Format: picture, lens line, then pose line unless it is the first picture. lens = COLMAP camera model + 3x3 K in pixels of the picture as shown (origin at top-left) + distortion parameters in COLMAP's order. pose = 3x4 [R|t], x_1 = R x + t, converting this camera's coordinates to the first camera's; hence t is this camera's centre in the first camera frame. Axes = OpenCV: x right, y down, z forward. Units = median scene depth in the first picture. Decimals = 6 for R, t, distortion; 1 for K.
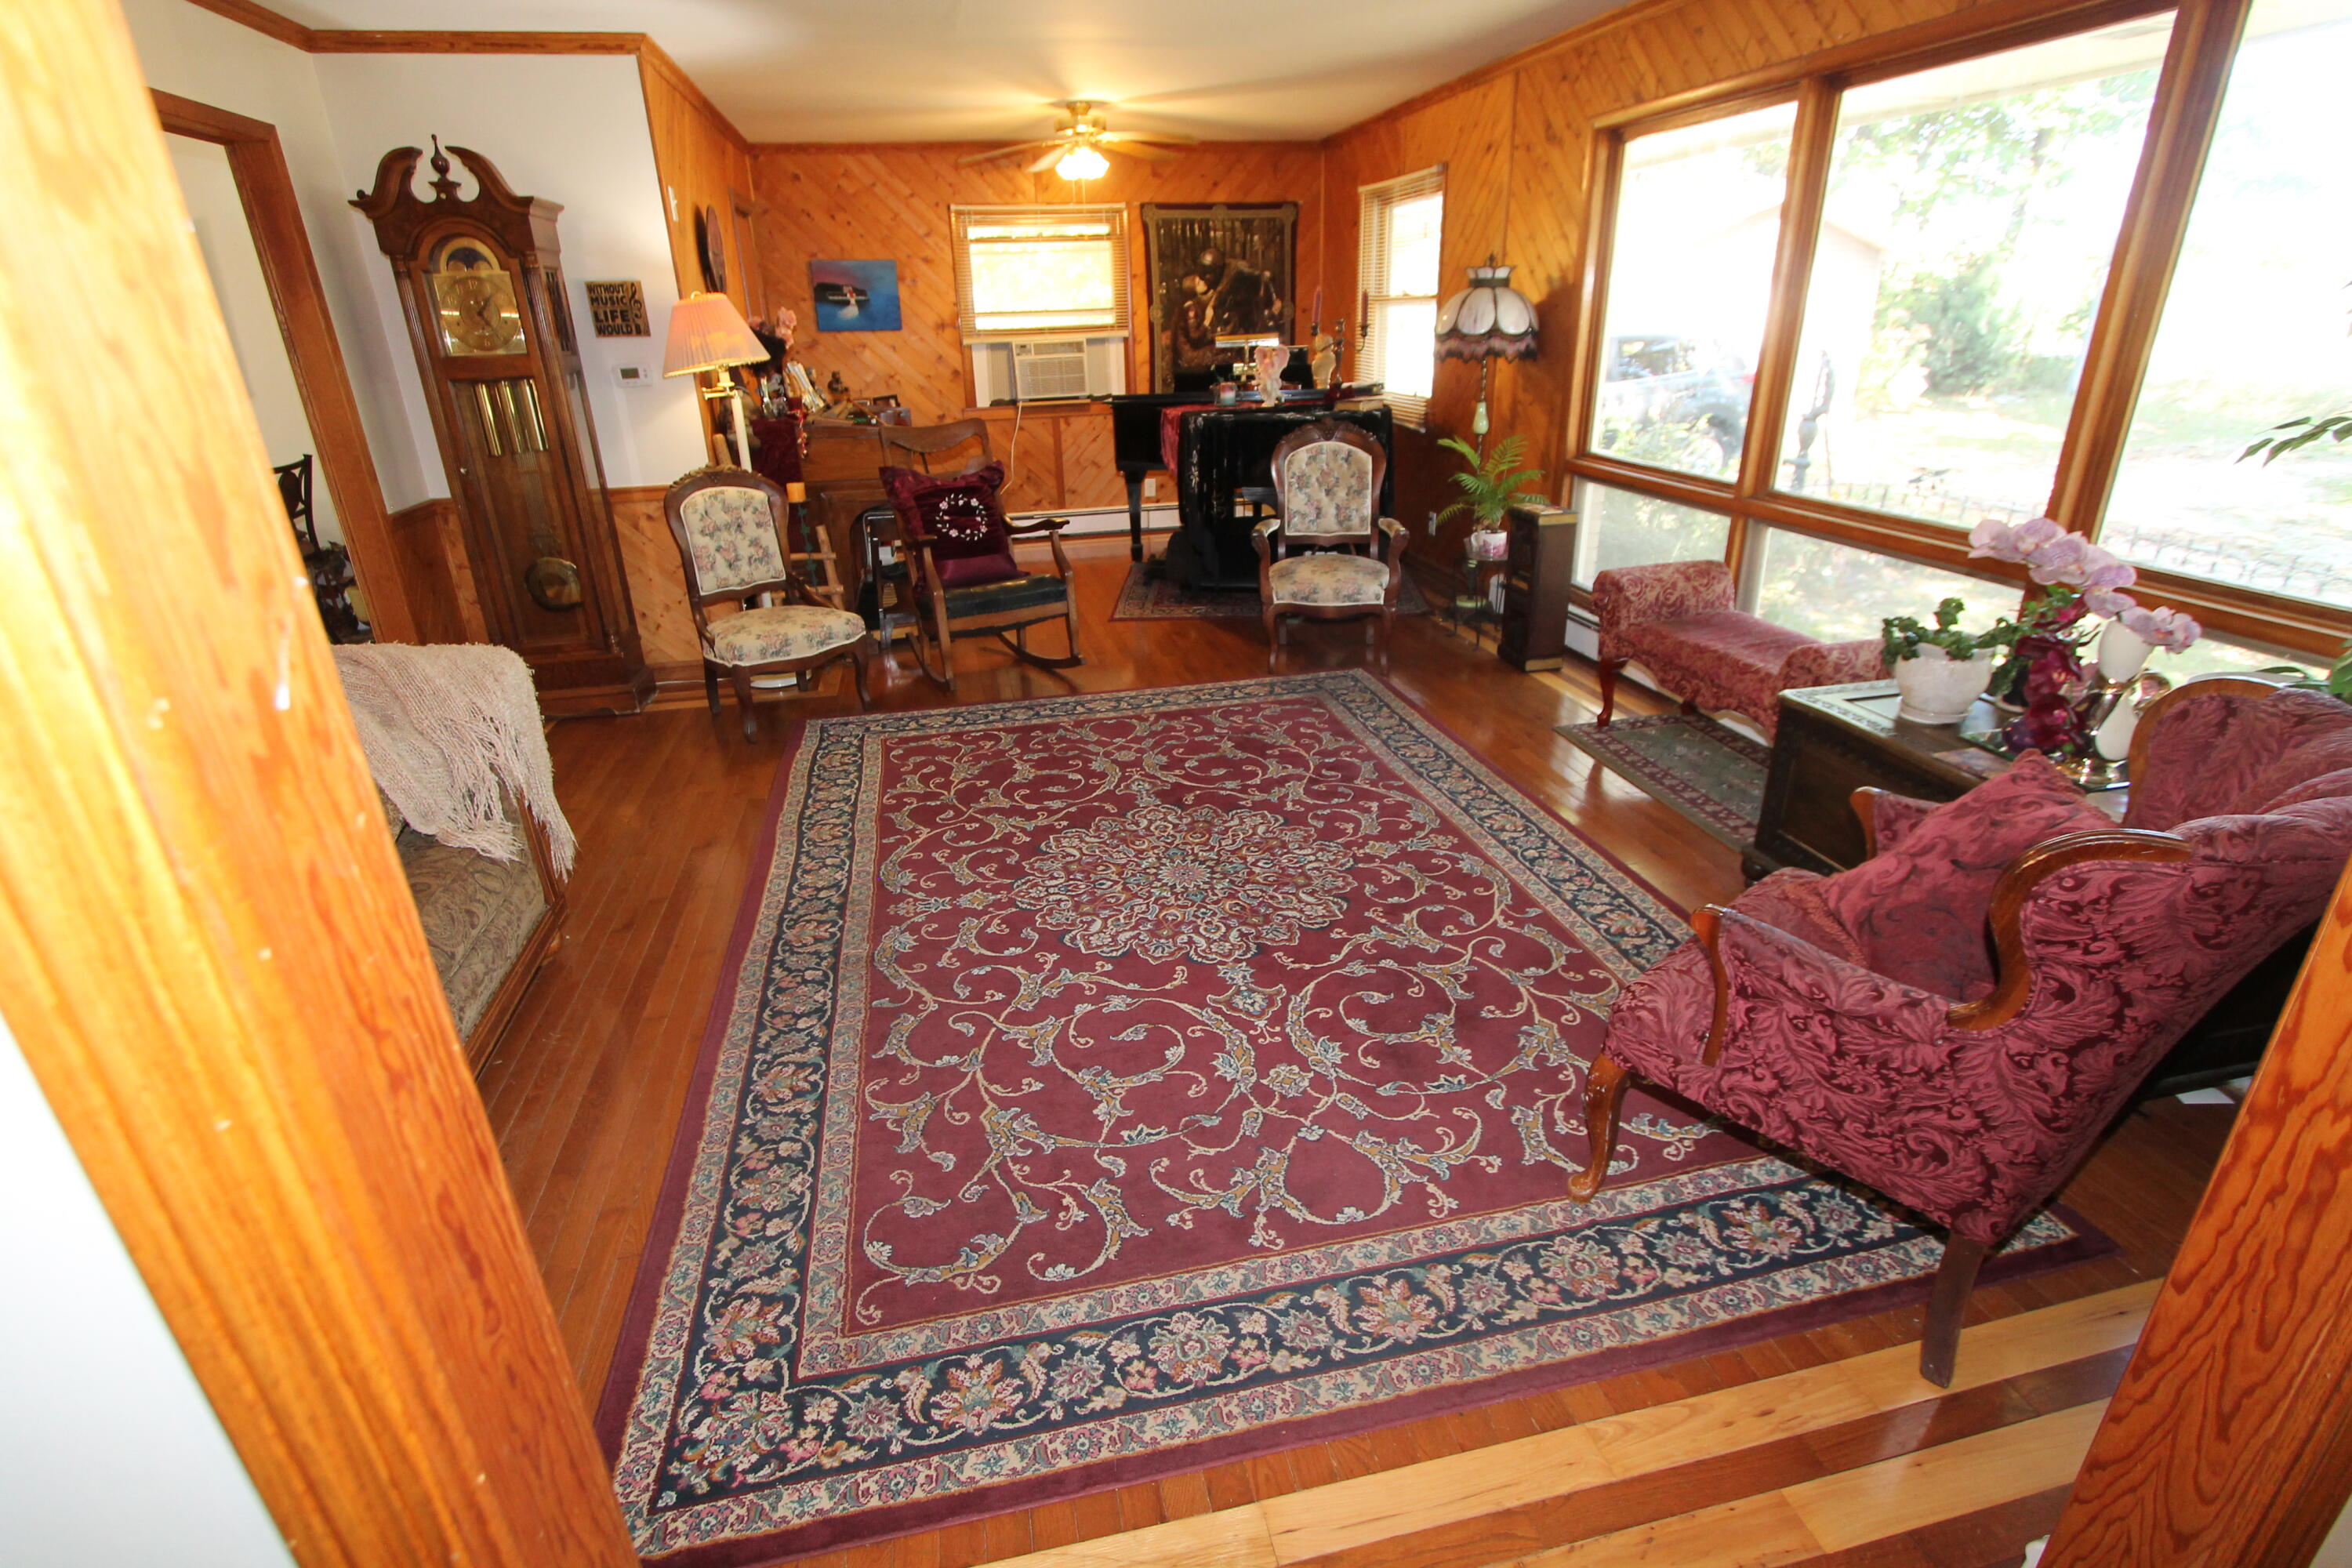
lens RADIAL K [[1097.0, 0, 1171.2], [0, 1097.0, 762.2], [0, 0, 1]] dist [-0.016799, 0.002472]
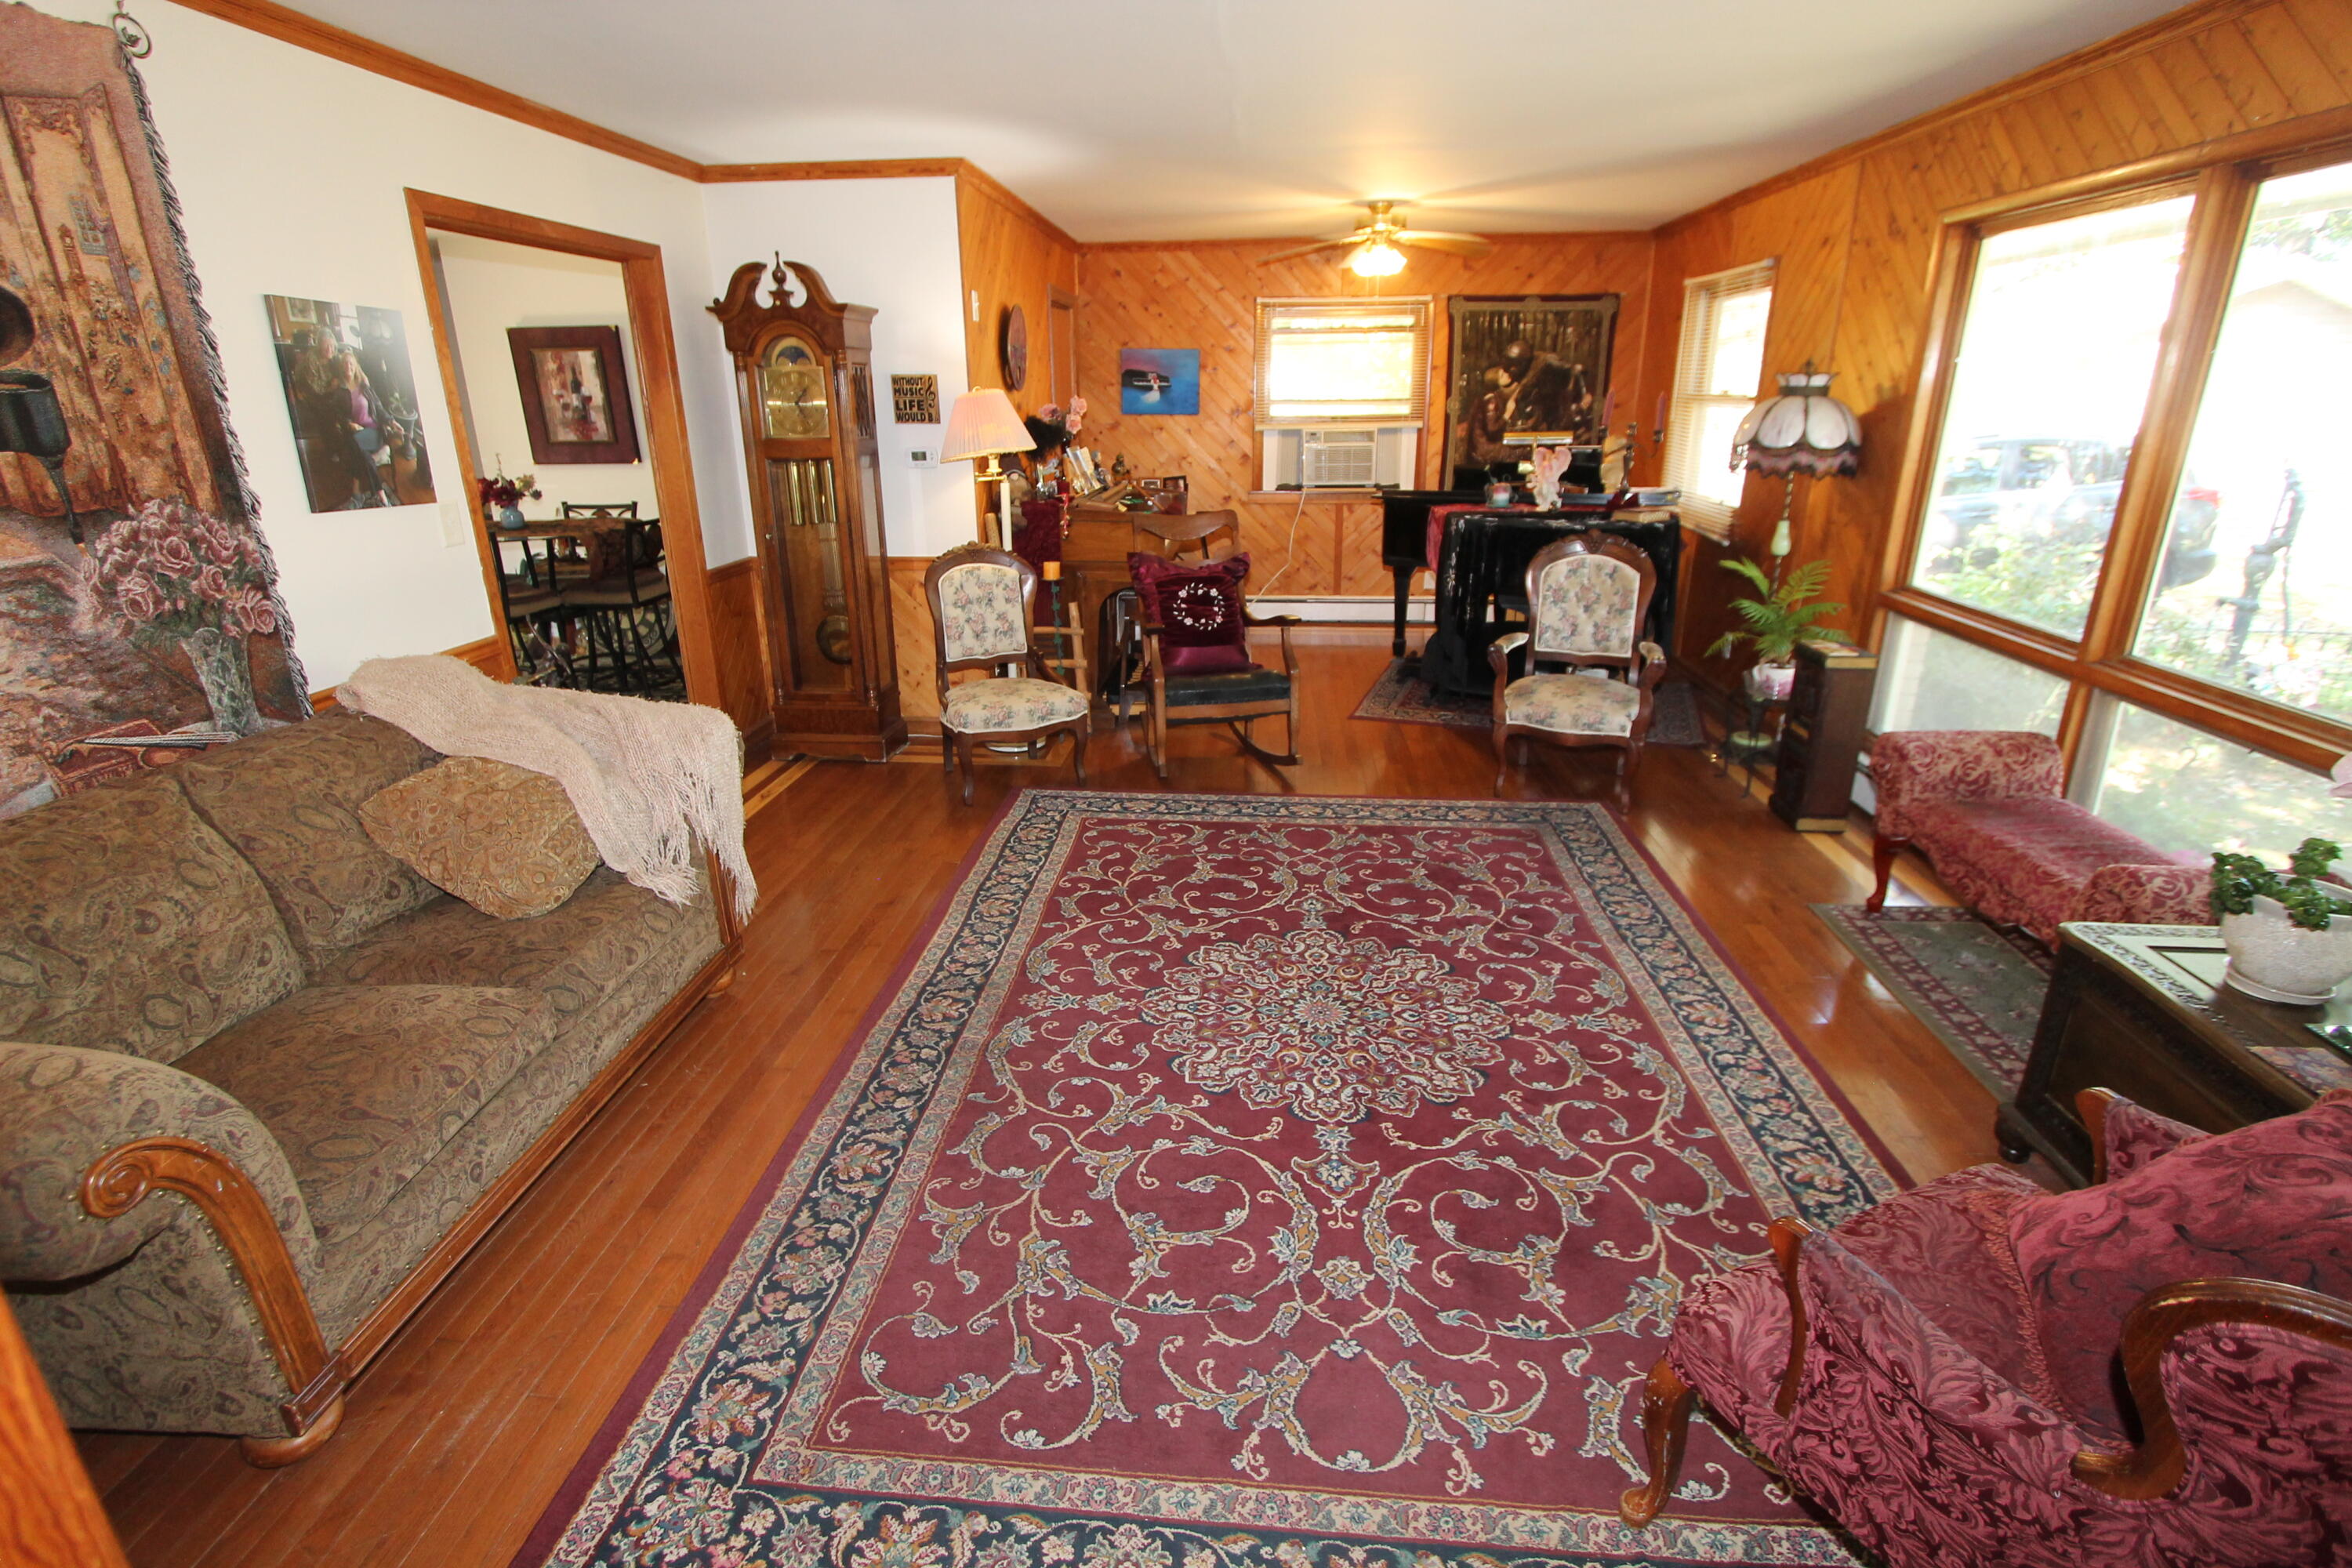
lens RADIAL K [[1097.0, 0, 1171.2], [0, 1097.0, 762.2], [0, 0, 1]] dist [-0.016799, 0.002472]
pose [[0.954115, 0.113740, -0.276997, 0.108937], [-0.129369, 0.990839, -0.038756, -0.050544], [0.270052, 0.072812, 0.960089, 0.038013]]
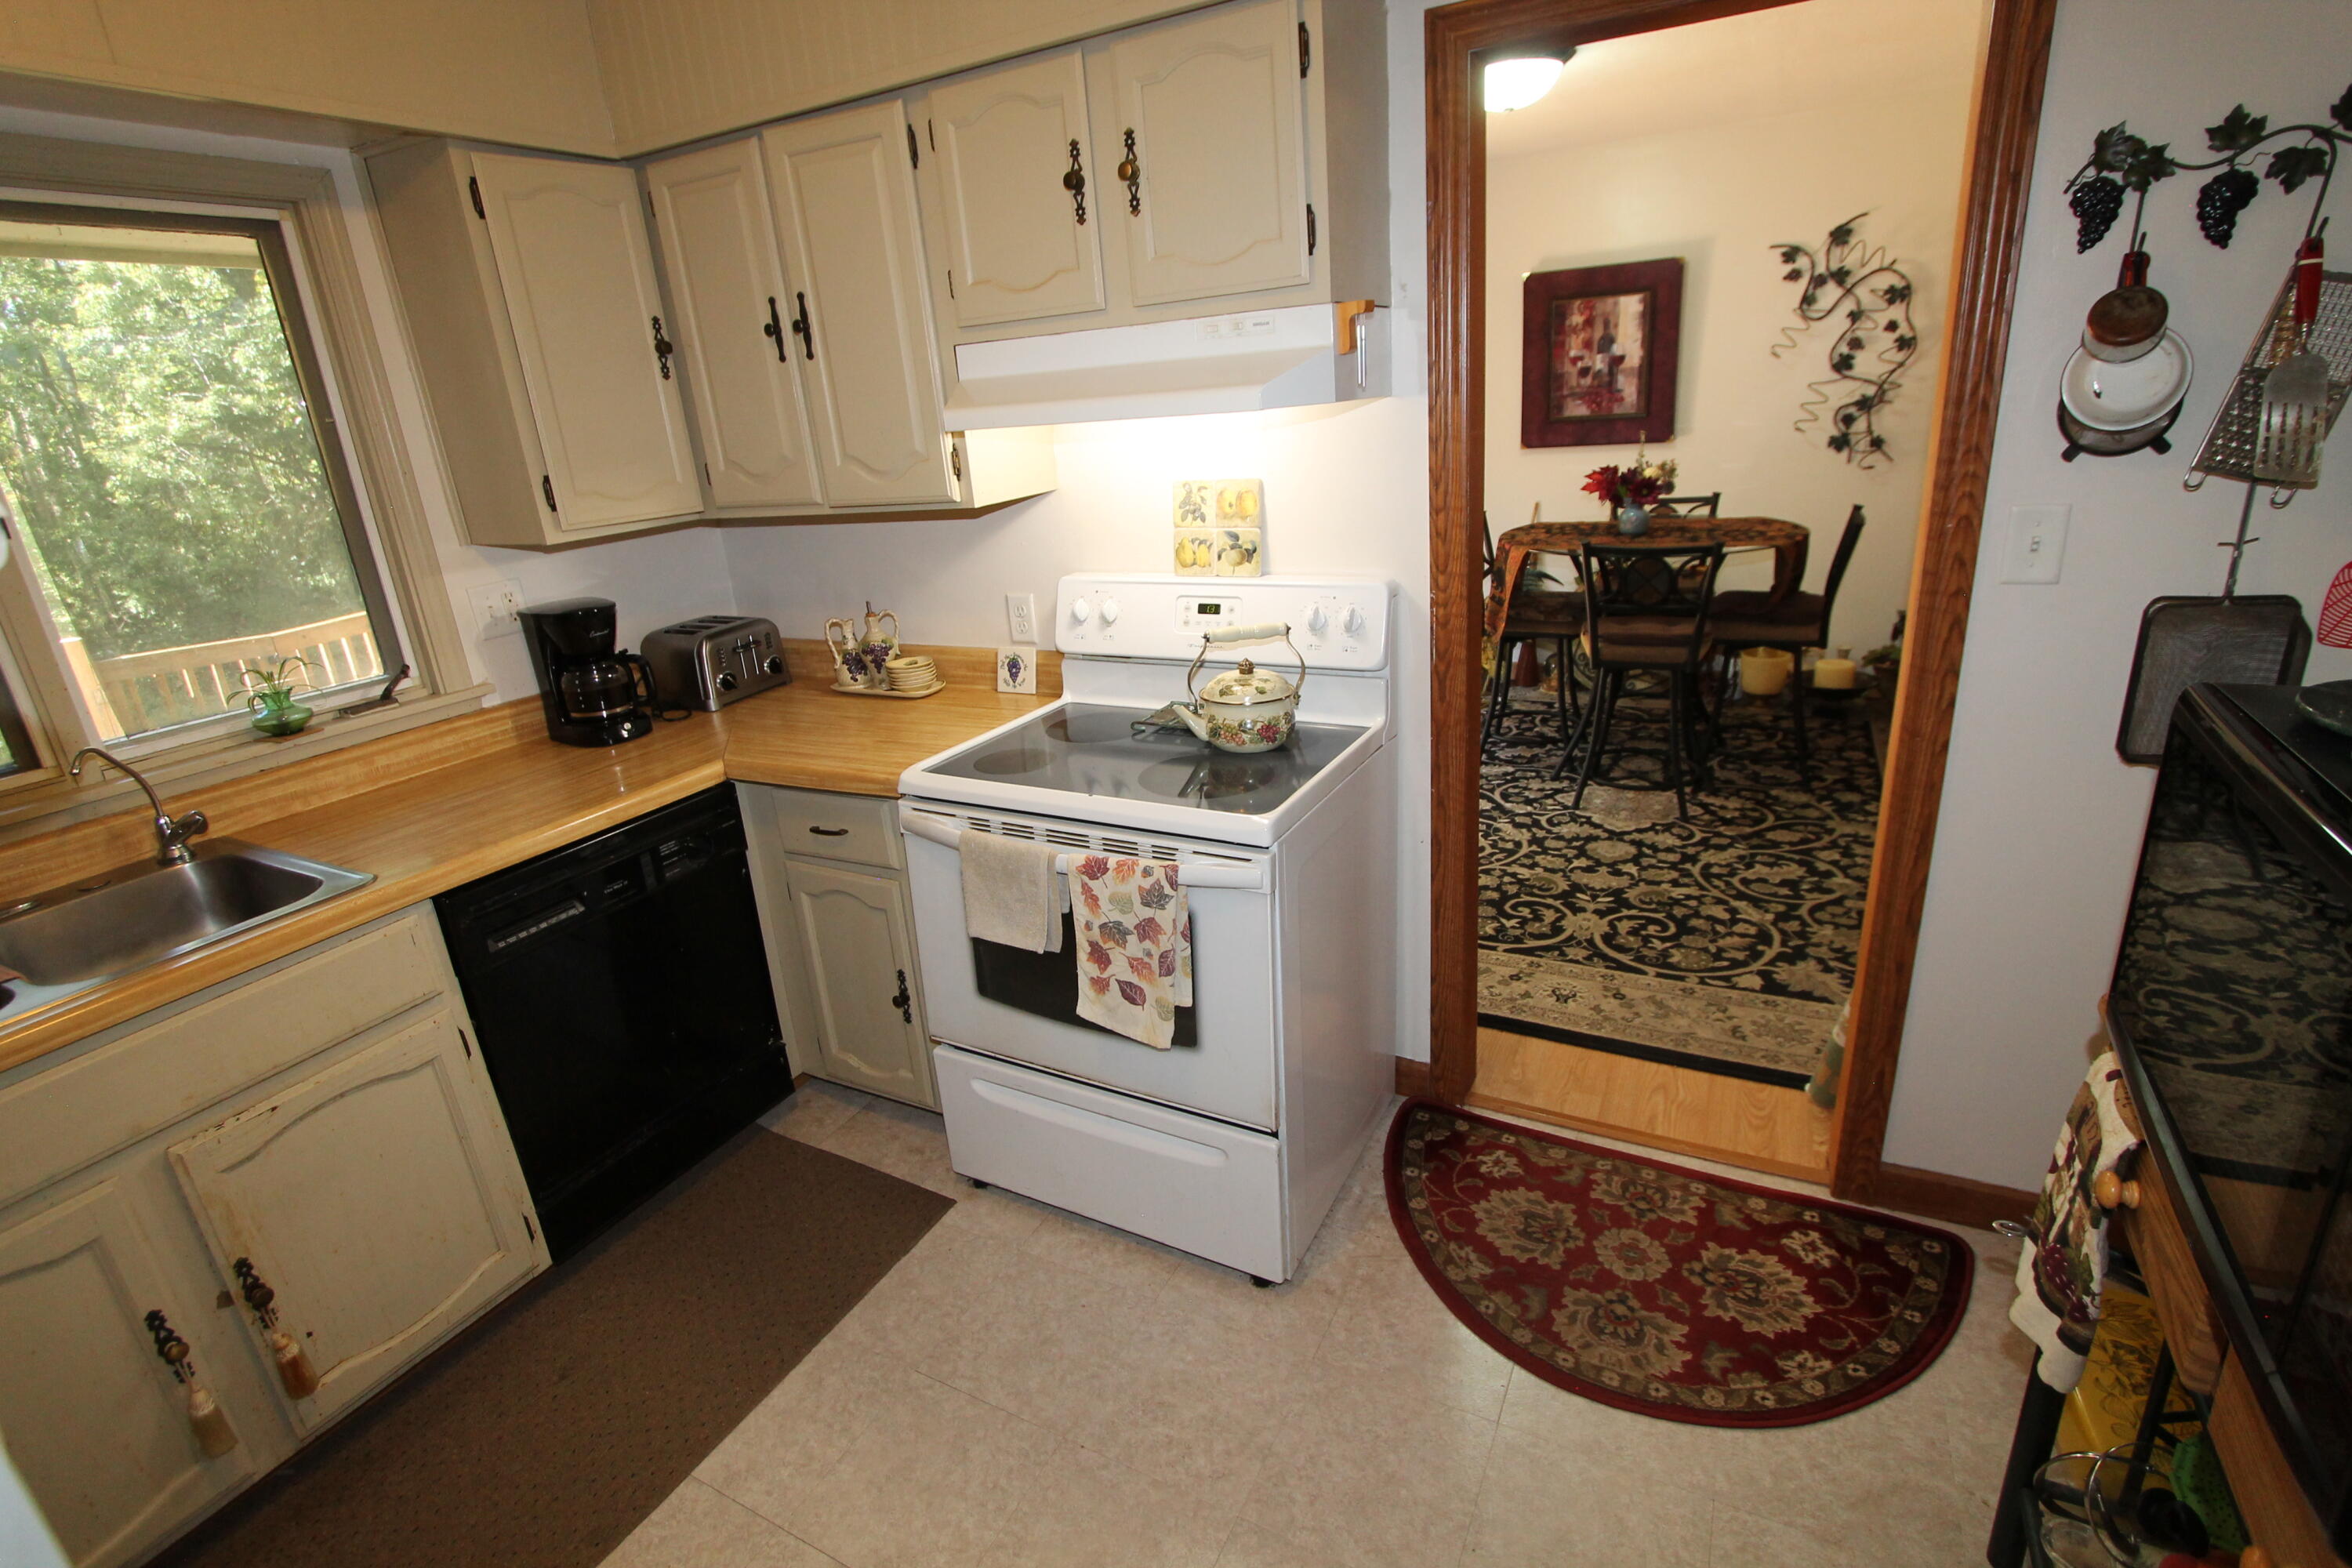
lens RADIAL K [[1097.0, 0, 1171.2], [0, 1097.0, 762.2], [0, 0, 1]] dist [-0.016799, 0.002472]
pose [[0.756087, 0.178567, -0.629640, -0.871033], [-0.195314, 0.979783, 0.043330, -0.041053], [0.624648, 0.090217, 0.775678, 0.087566]]
